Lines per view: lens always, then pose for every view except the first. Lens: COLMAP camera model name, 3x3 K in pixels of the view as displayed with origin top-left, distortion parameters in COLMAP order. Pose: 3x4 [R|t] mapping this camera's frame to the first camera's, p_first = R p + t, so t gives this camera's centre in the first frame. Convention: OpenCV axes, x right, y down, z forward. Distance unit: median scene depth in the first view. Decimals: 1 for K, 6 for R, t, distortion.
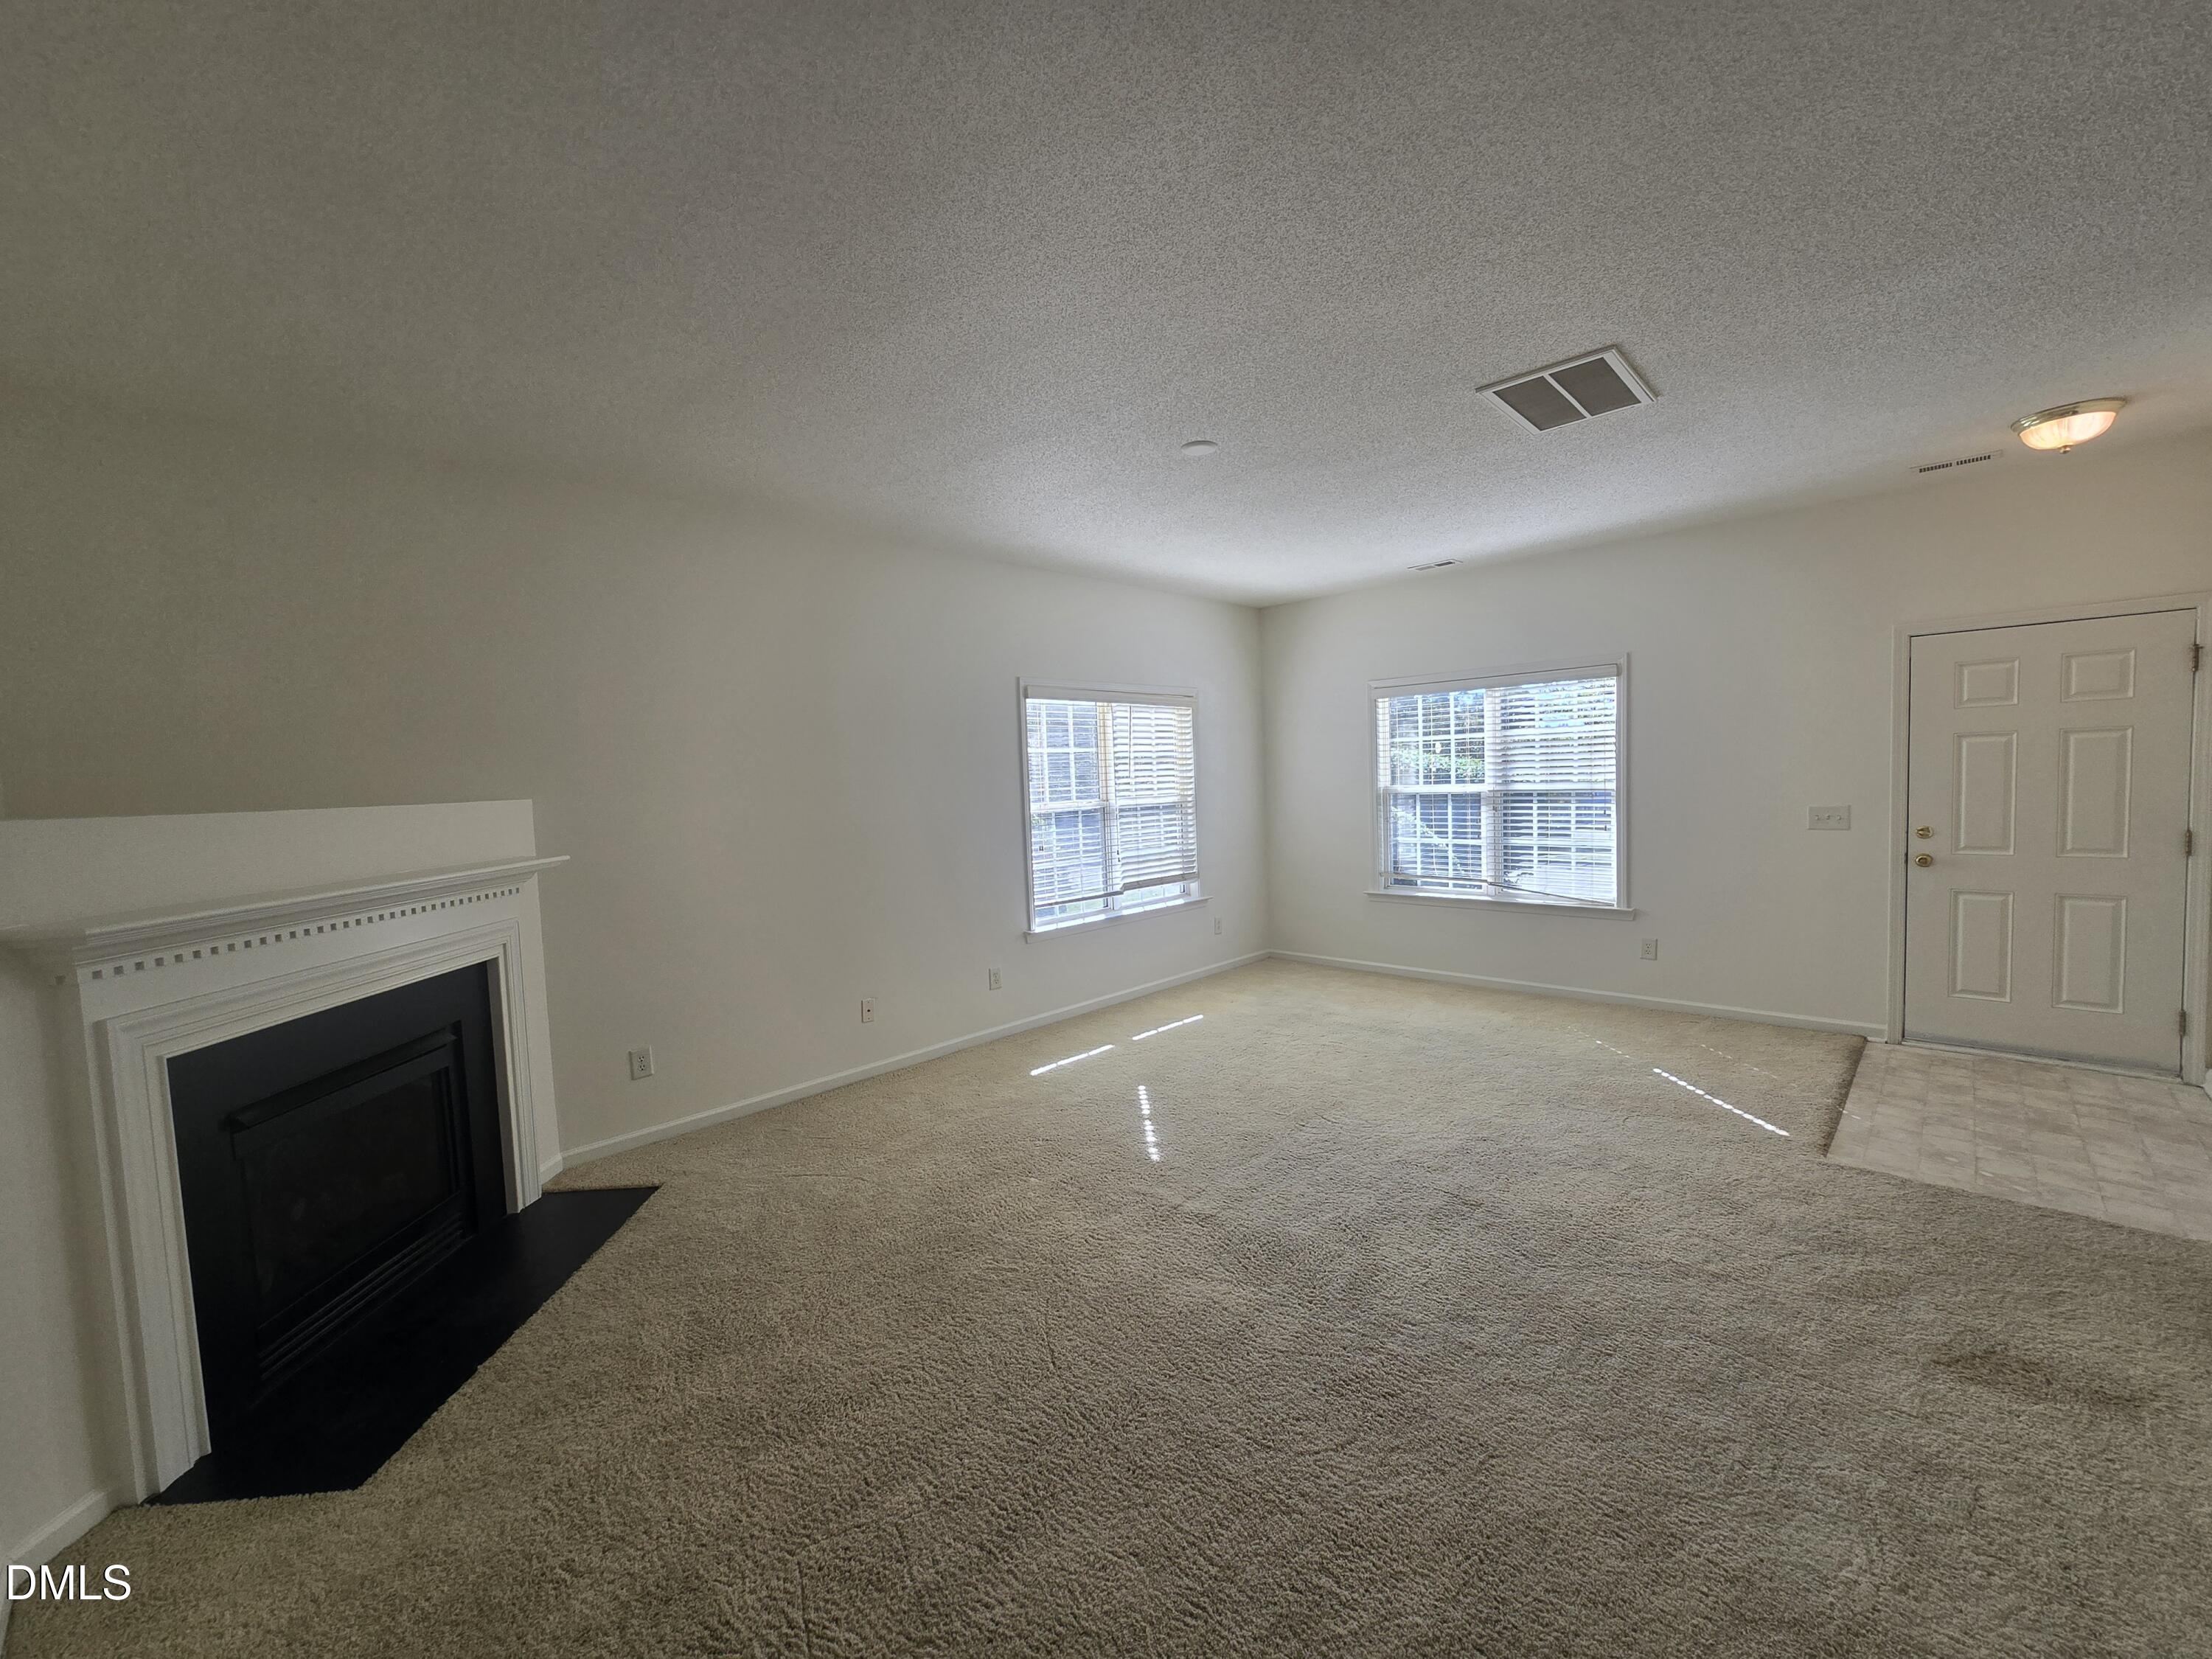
lens RADIAL K [[903.4, 0, 1106.0], [0, 903.4, 829.5], [0, 0, 1]] dist [0.001585, 0.000404]
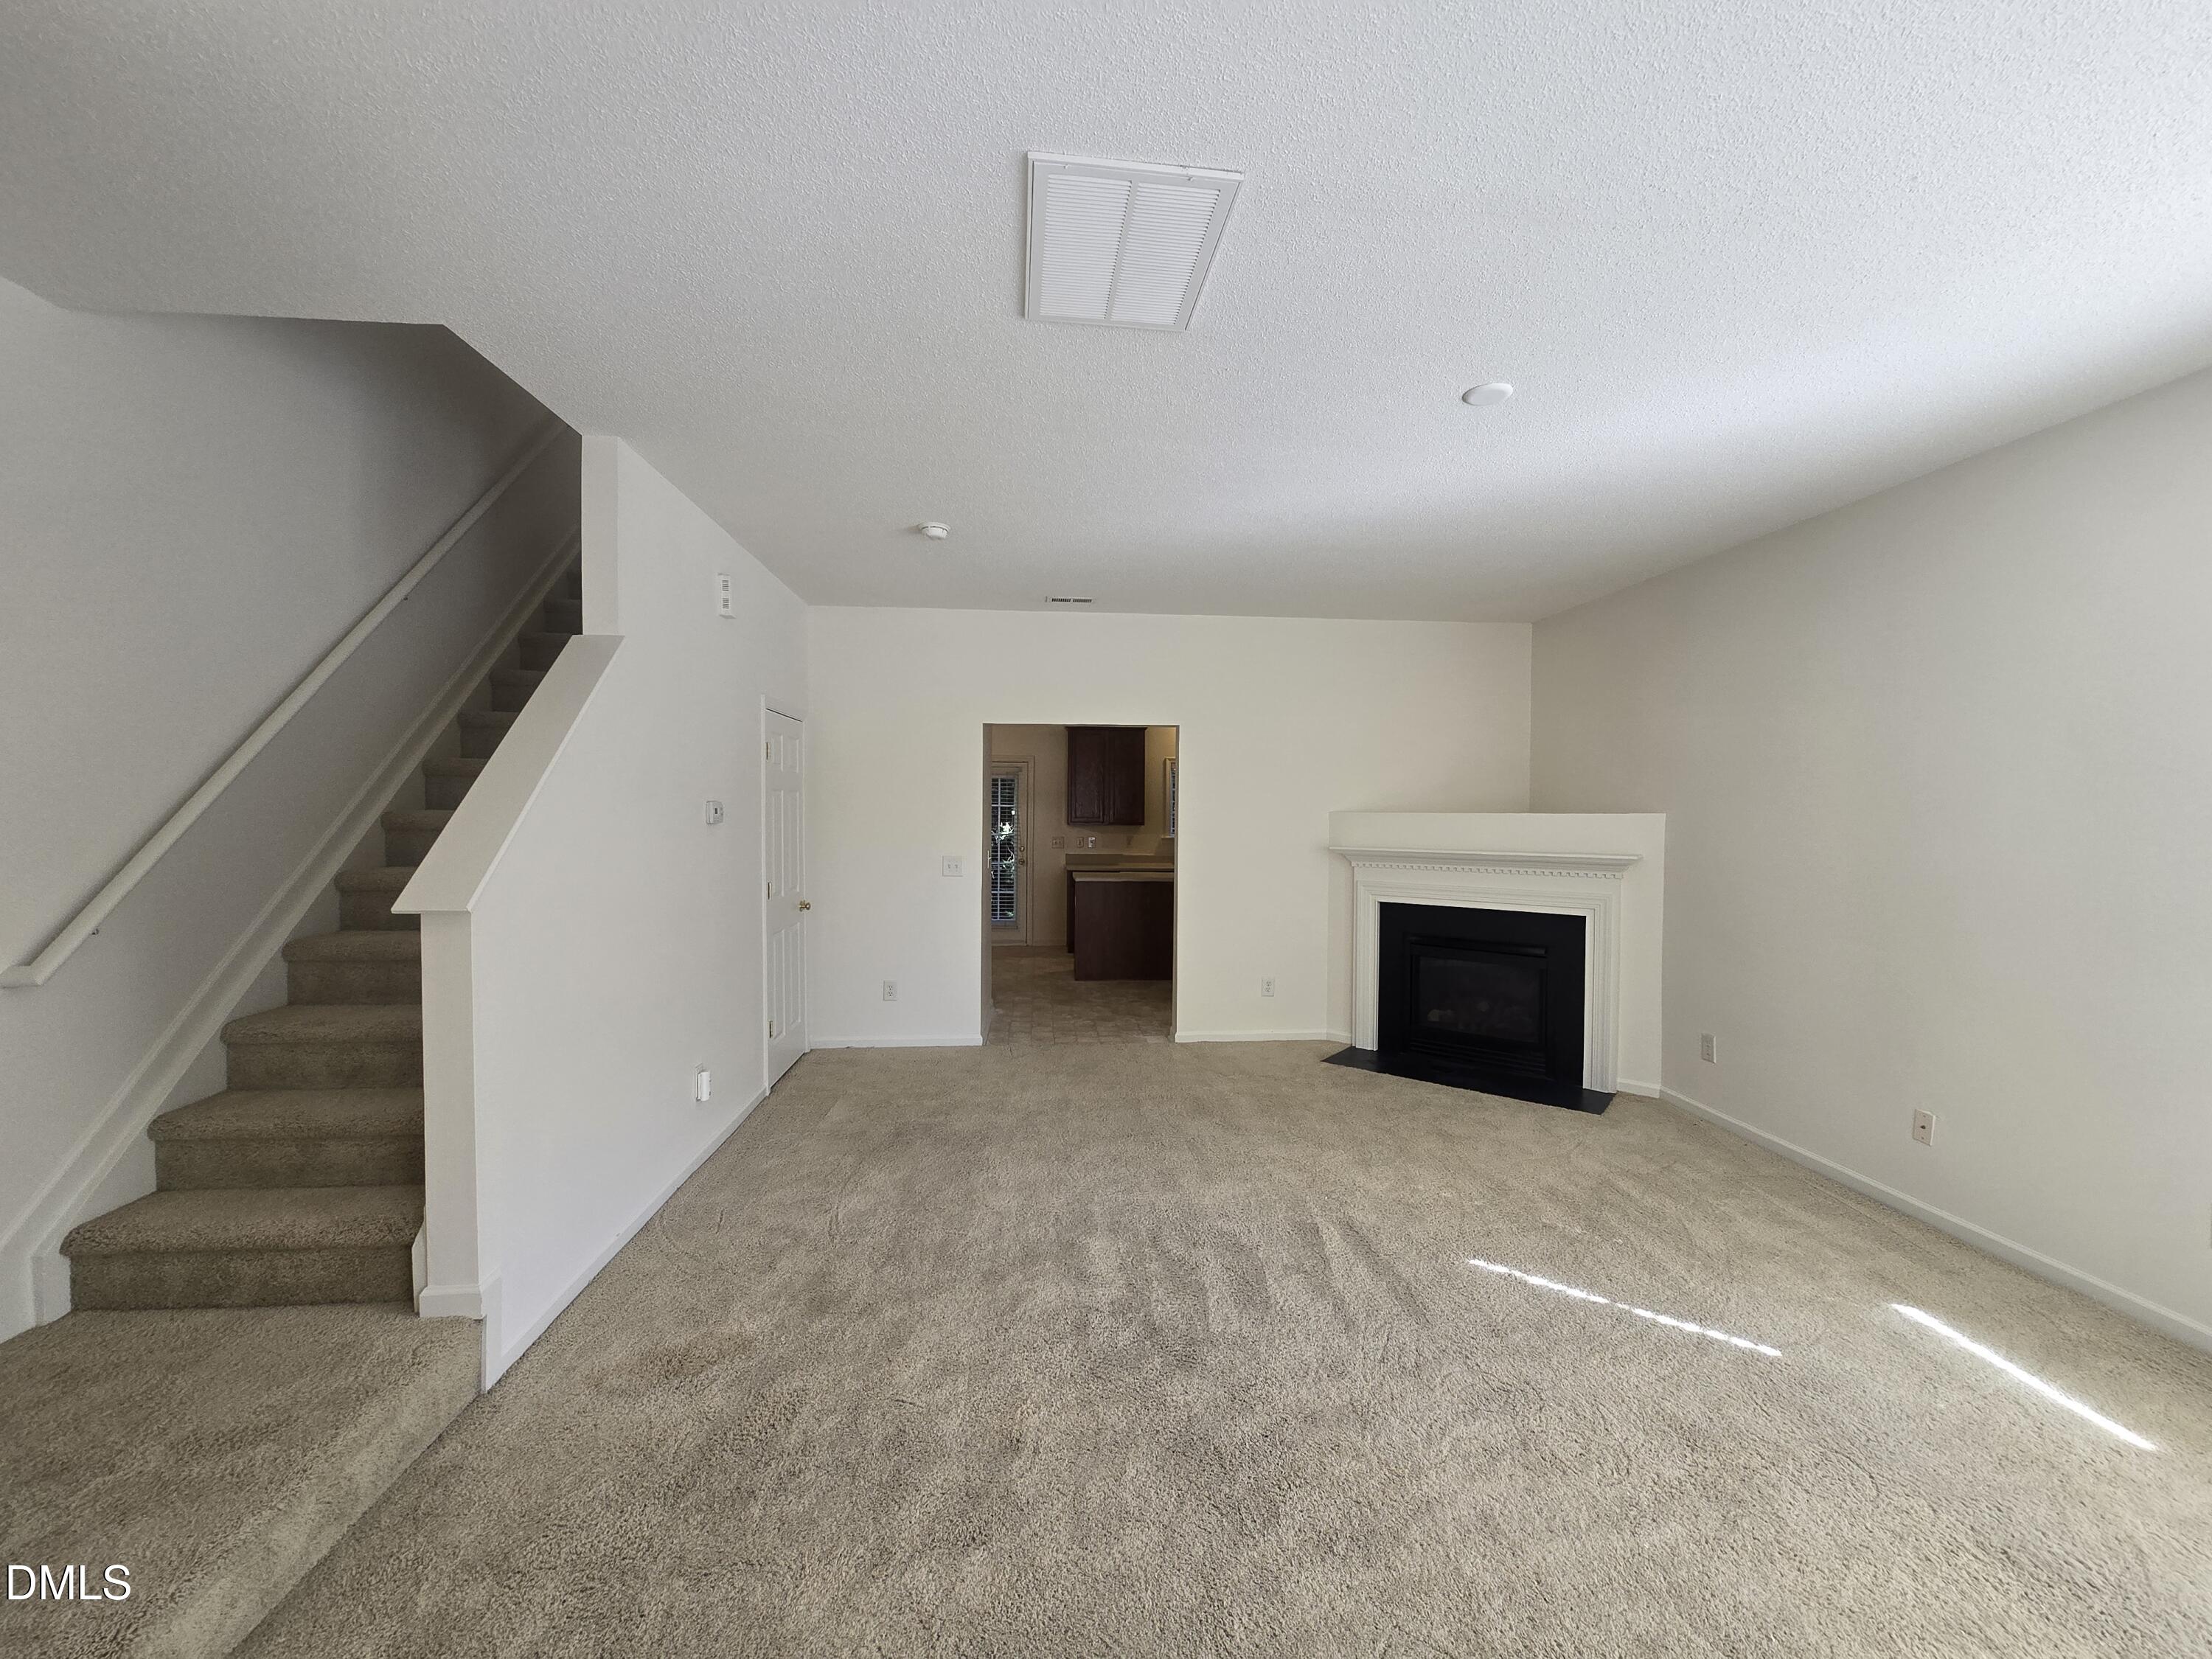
lens RADIAL K [[903.4, 0, 1106.0], [0, 903.4, 829.5], [0, 0, 1]] dist [0.001585, 0.000404]
pose [[-0.657380, 0.055860, -0.751486, 0.586157], [-0.020640, 0.995540, 0.092057, -0.074519], [0.753276, 0.076027, -0.653295, 0.815369]]
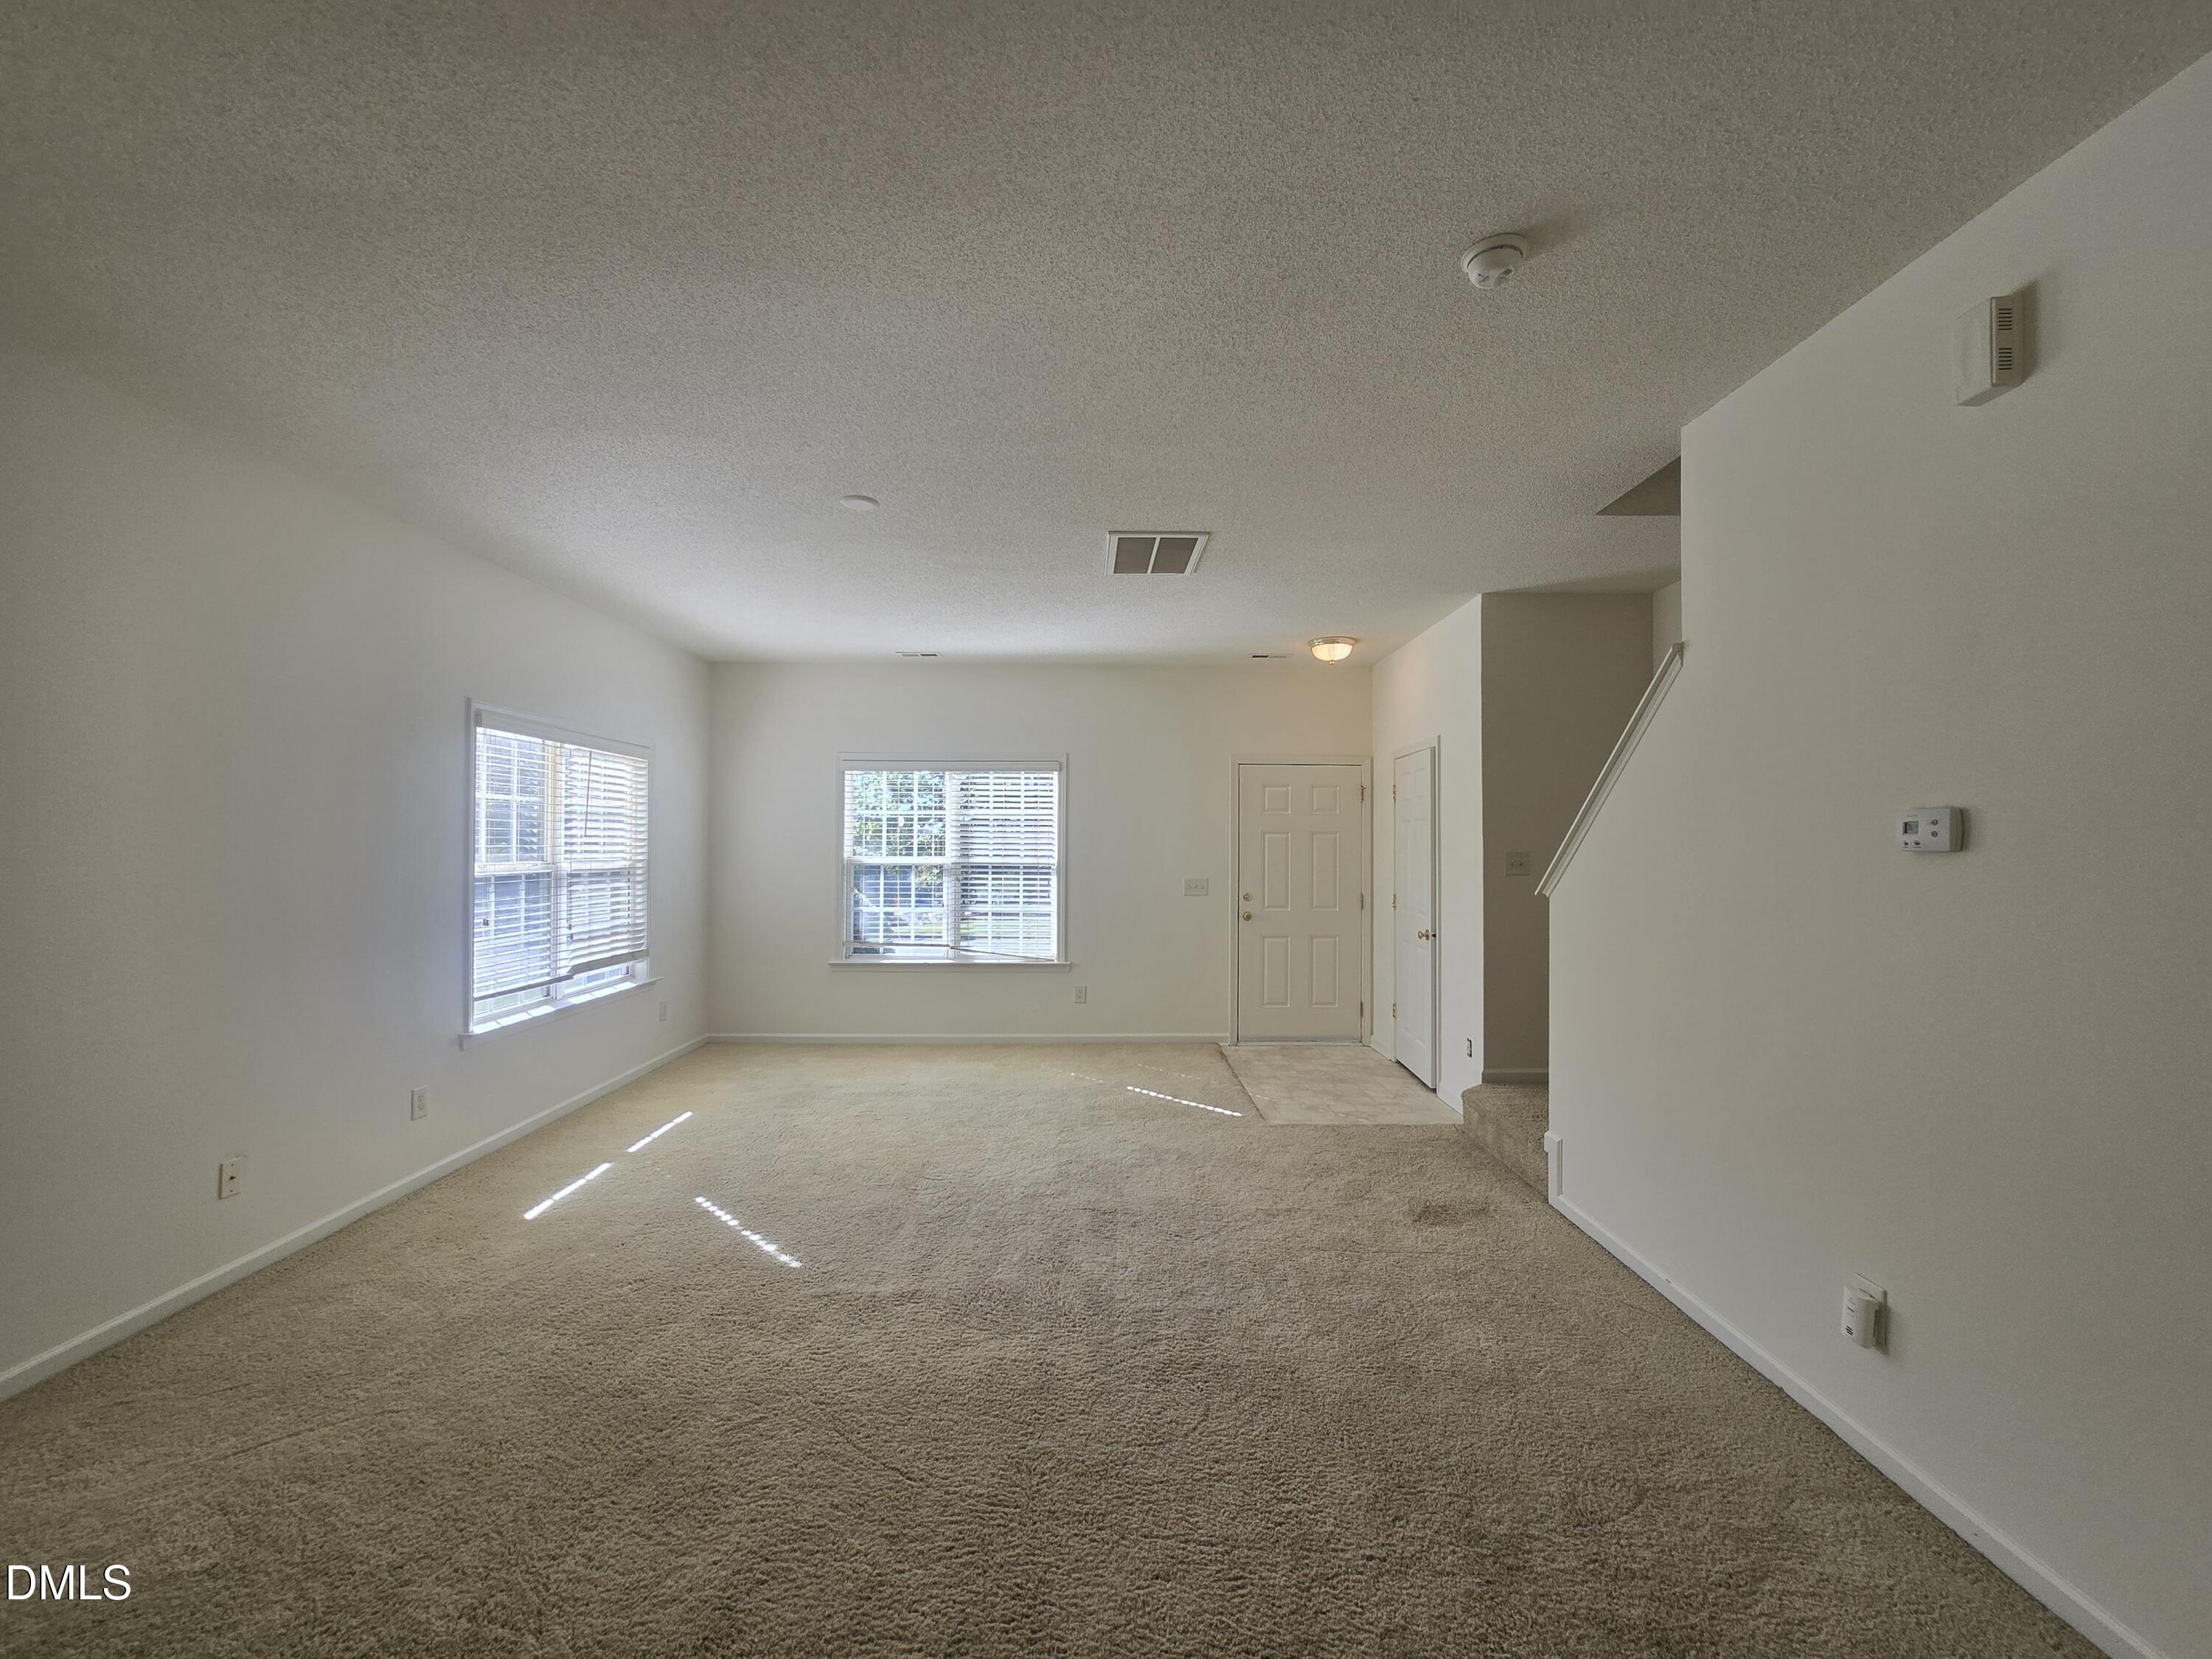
lens RADIAL K [[913.6, 0, 1106.0], [0, 913.6, 829.5], [0, 0, 1]] dist [-0.000086, -0.000108]
pose [[0.712677, 0.051504, 0.699599, -0.244668], [0.011406, 0.996318, -0.084968, 0.014465], [-0.701400, 0.068534, 0.709466, 0.078471]]
